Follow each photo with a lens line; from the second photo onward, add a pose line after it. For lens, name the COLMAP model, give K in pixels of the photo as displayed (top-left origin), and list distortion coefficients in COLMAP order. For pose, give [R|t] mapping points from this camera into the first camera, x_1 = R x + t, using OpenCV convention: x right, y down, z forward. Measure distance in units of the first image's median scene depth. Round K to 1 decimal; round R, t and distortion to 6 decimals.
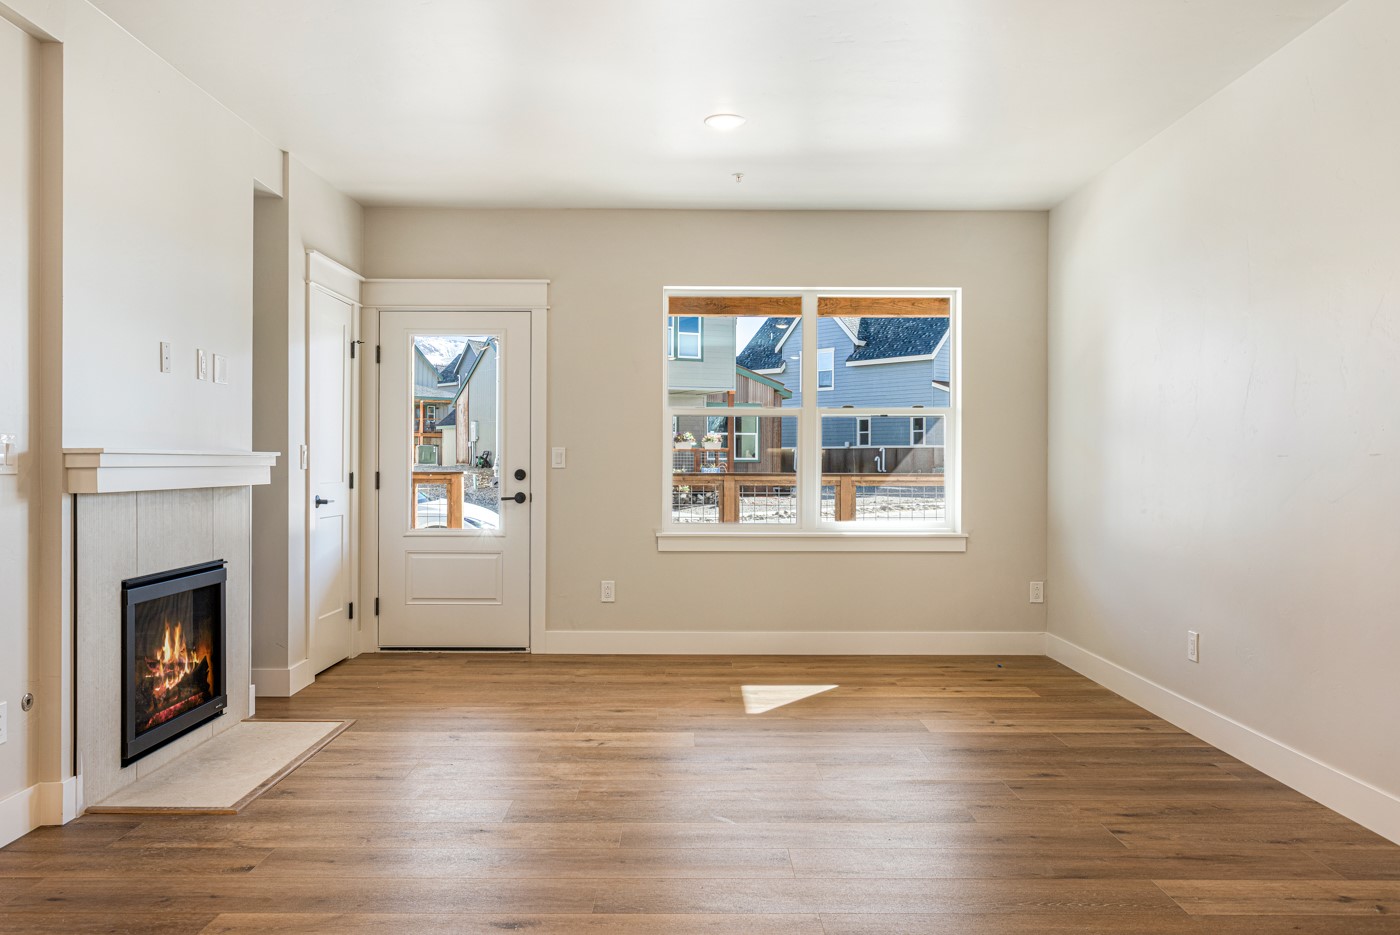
lens RADIAL K [[1073.1, 0, 700.0], [0, 1073.1, 467.5], [0, 0, 1]] dist [-0.002777, 0.004613]
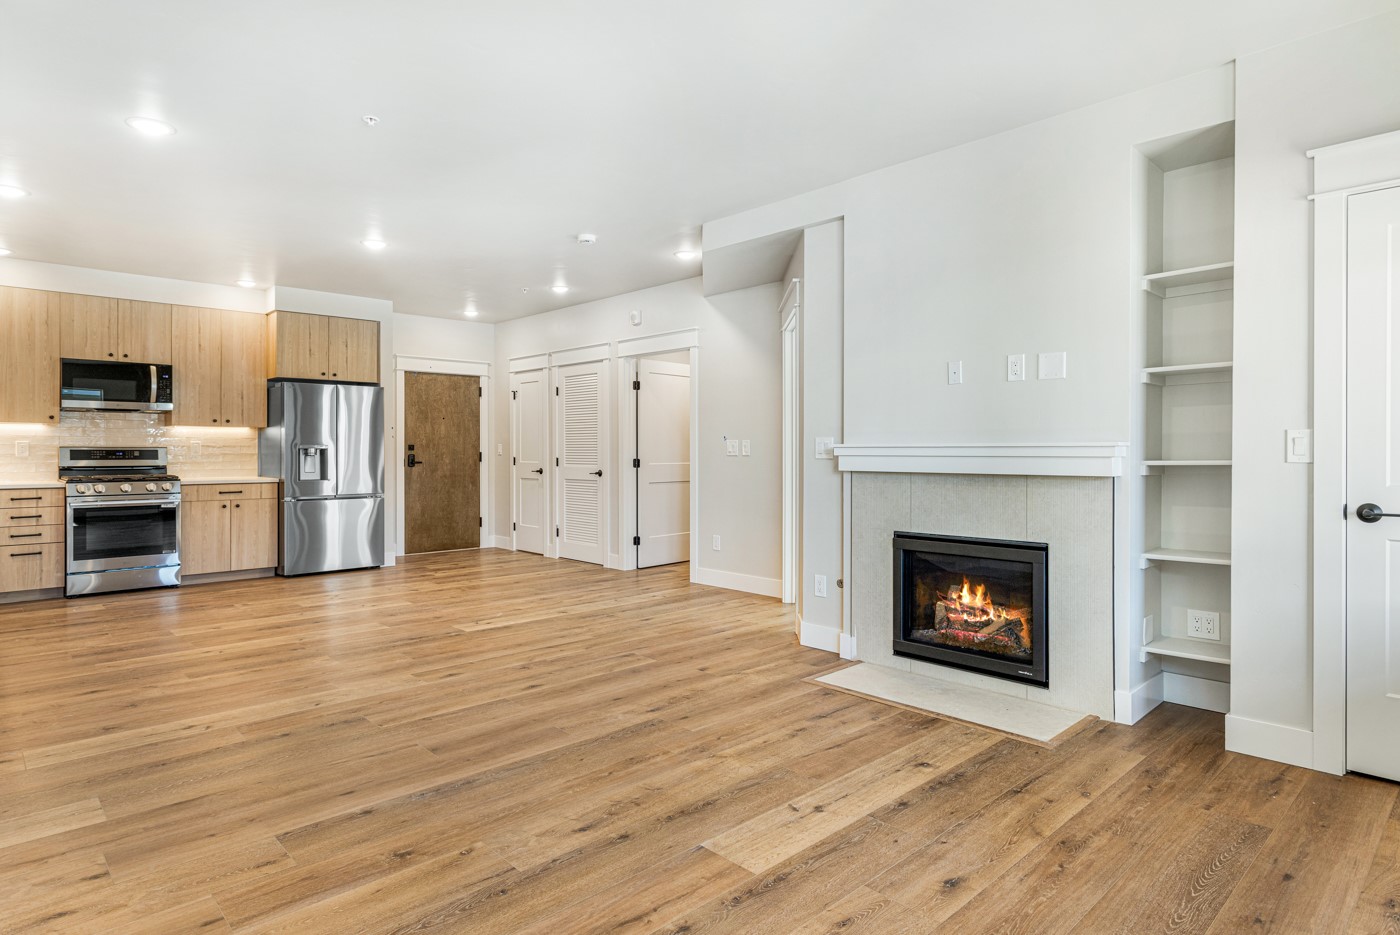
lens RADIAL K [[774.7, 0, 681.1], [0, 774.7, 451.4], [0, 0, 1]] dist [0.000821, -0.000071]
pose [[-0.743266, -0.002744, -0.668990, 0.281612], [-0.003693, 0.999993, 0.000001, -0.004101], [0.668985, 0.002471, -0.743271, 1.092903]]
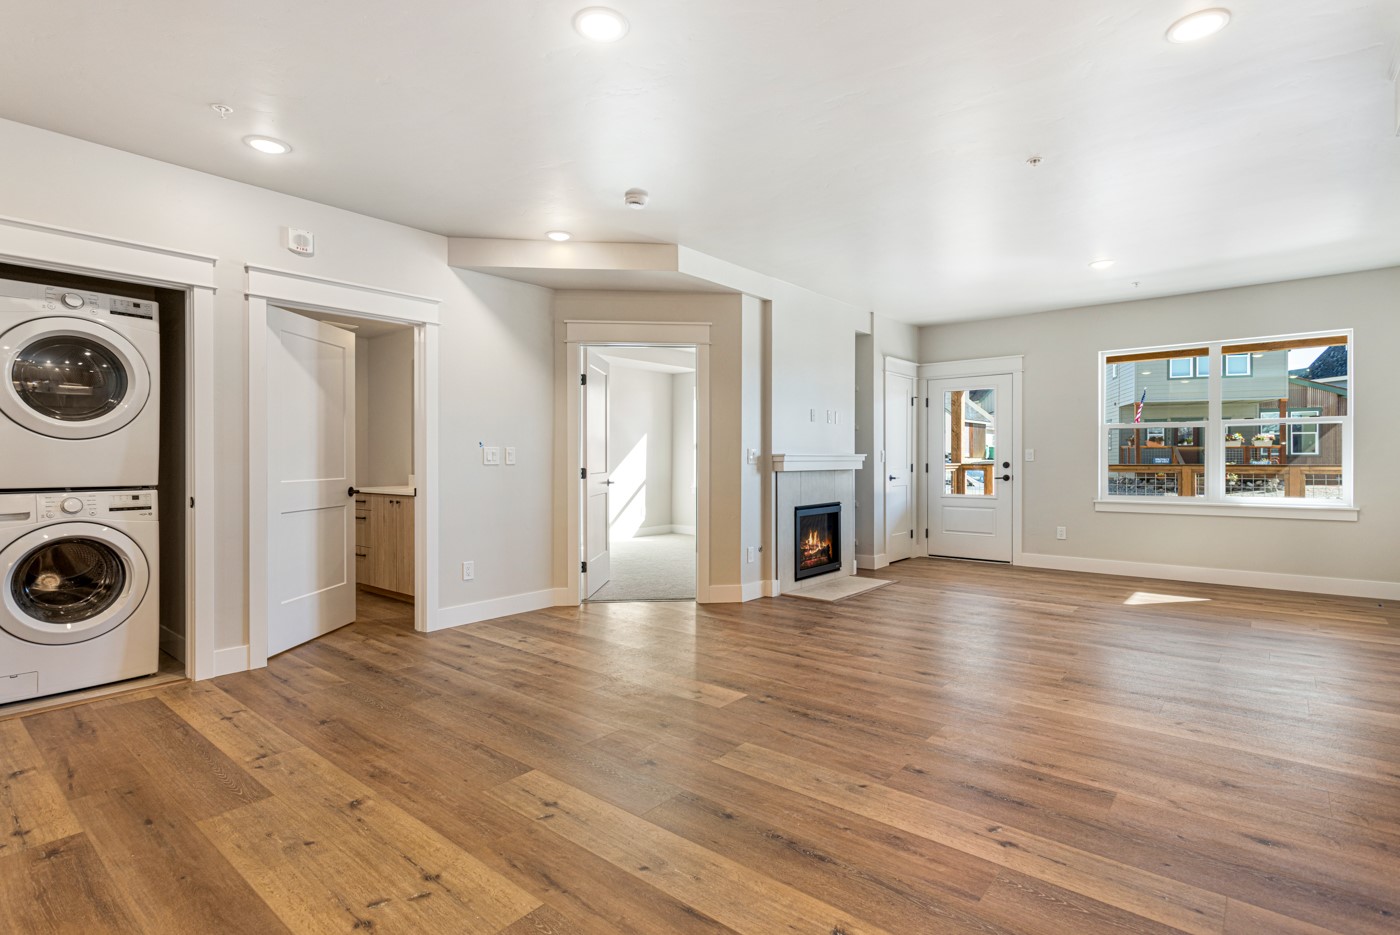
lens RADIAL K [[683.9, 0, 700.0], [0, 683.9, 467.5], [0, 0, 1]] dist [0.015948, -0.000257]
pose [[0.760008, 0.000099, -0.649914, 0.219771], [0.004339, 0.999977, 0.005227, 0.003365], [0.649900, -0.006793, 0.759990, -0.236393]]
